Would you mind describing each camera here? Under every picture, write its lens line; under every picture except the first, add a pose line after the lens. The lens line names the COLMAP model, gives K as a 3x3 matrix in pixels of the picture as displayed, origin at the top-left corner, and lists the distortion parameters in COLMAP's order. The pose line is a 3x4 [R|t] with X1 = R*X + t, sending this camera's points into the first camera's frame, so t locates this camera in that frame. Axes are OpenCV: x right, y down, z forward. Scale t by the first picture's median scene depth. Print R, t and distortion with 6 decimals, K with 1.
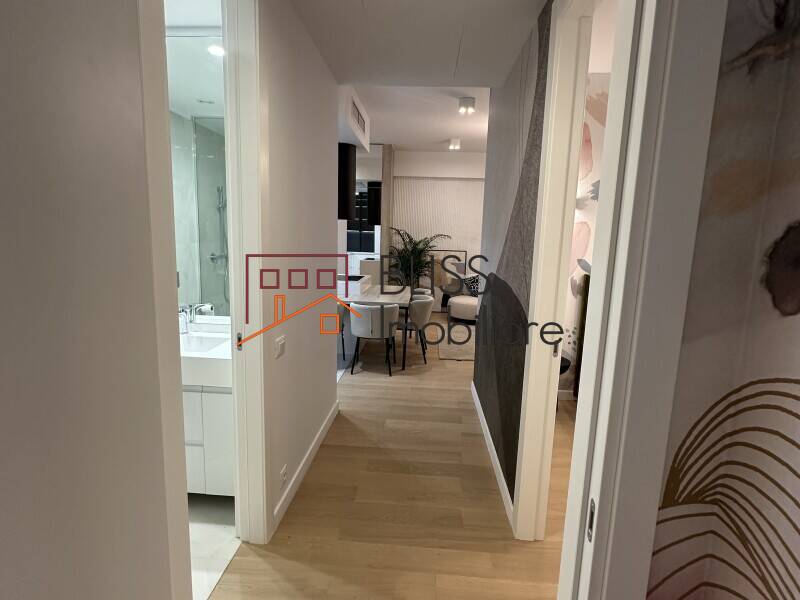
lens RADIAL K [[421.2, 0, 400.0], [0, 421.2, 300.0], [0, 0, 1]] dist [0.001091, -0.000031]
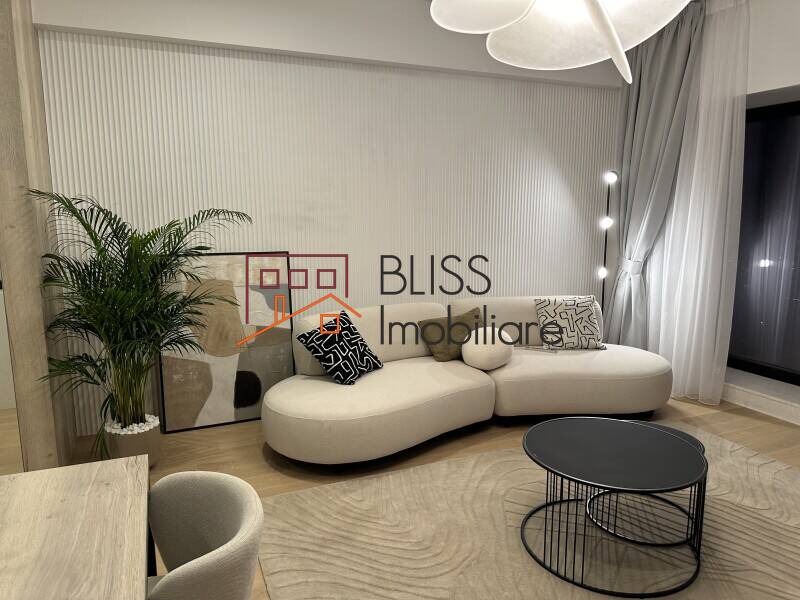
lens RADIAL K [[548.8, 0, 400.0], [0, 548.8, 300.0], [0, 0, 1]] dist [0.002124, -0.000089]
pose [[0.893446, -0.104543, 0.436835, 0.029549], [0.098590, 0.994464, 0.036350, -0.087953], [-0.438216, 0.010591, 0.898807, 0.560635]]
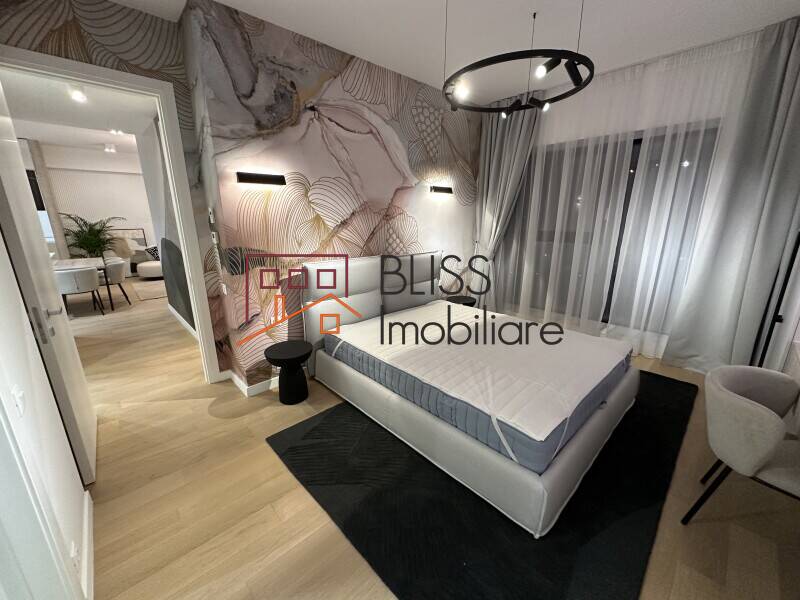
lens RADIAL K [[319.7, 0, 400.0], [0, 319.7, 300.0], [0, 0, 1]] dist [-0.001372, -0.000190]
pose [[0.678035, -0.221015, 0.701015, -0.056944], [0.139041, 0.975070, 0.172936, 0.048048], [-0.721759, -0.019787, 0.691861, -0.338762]]
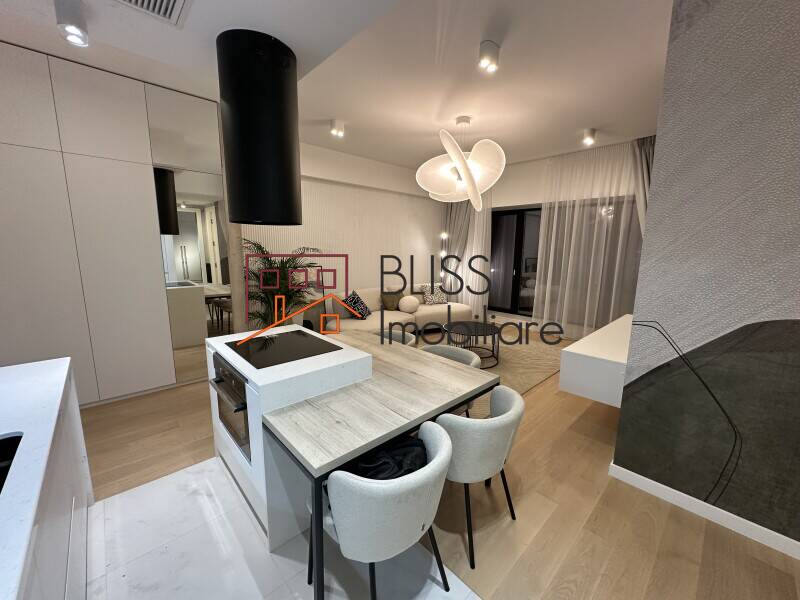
lens RADIAL K [[319.7, 0, 400.0], [0, 319.7, 300.0], [0, 0, 1]] dist [-0.001372, -0.000190]
pose [[0.686848, -0.141777, 0.712839, -0.225130], [0.119501, 0.989471, 0.081653, -0.089414], [-0.716910, 0.029102, 0.696558, 0.482666]]
